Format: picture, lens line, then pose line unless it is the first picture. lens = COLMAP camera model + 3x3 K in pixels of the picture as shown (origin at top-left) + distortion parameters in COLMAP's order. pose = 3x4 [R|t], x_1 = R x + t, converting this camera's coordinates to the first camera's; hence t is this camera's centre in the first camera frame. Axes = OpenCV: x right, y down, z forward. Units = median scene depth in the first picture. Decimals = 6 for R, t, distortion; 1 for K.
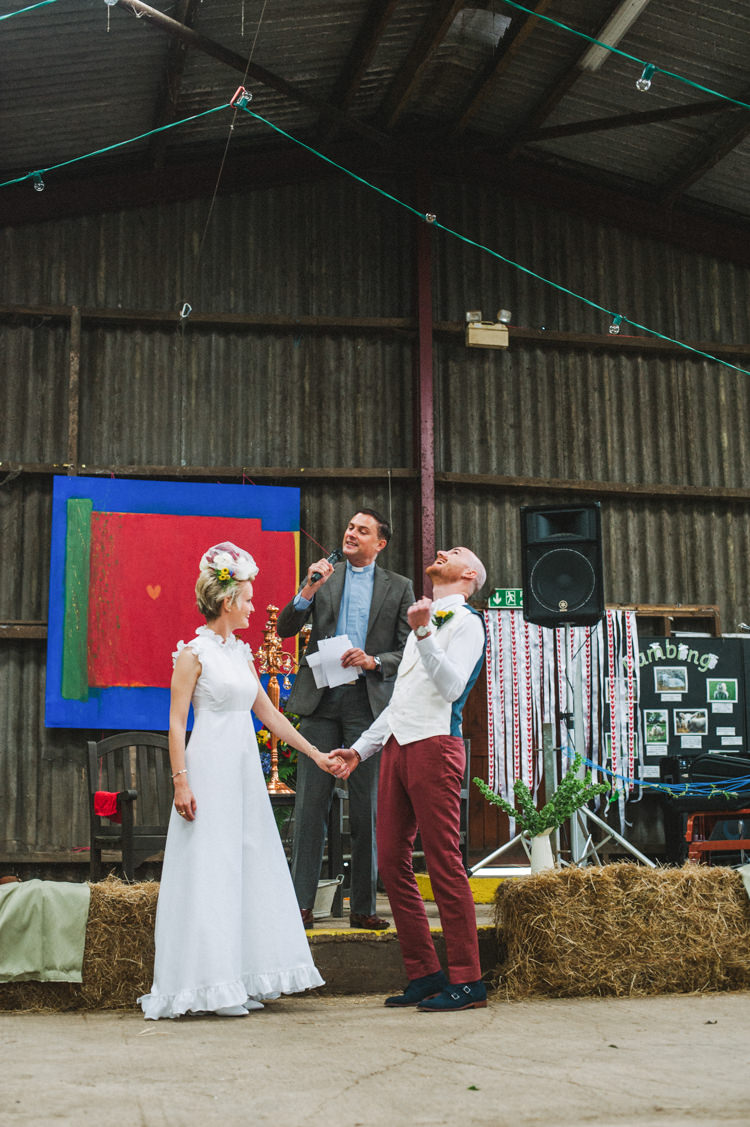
lens RADIAL K [[1671.5, 0, 372.4], [0, 1671.5, 554.7], [0, 0, 1]] dist [-0.035600, 0.000000]
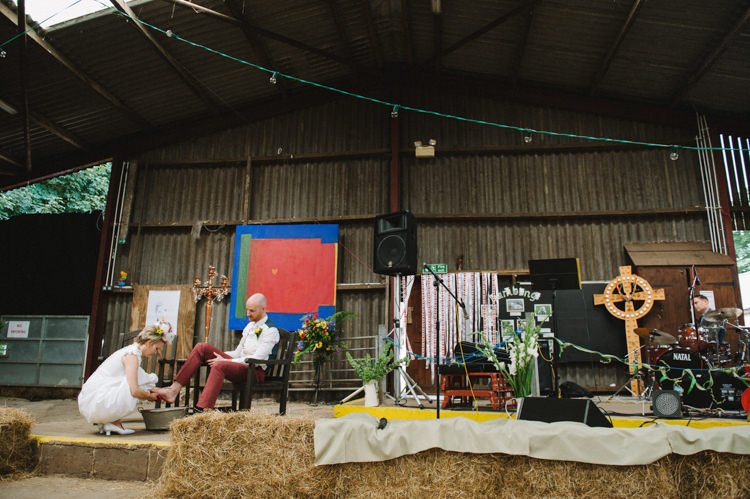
lens RADIAL K [[529.2, 0, 382.1], [0, 529.2, 253.9], [0, 0, 1]] dist [-0.026489, -0.001426]
pose [[0.941218, -0.054274, -0.333411, 0.244336], [0.038165, 0.997774, -0.054683, 0.040860], [0.335637, 0.038744, 0.941194, 0.328085]]
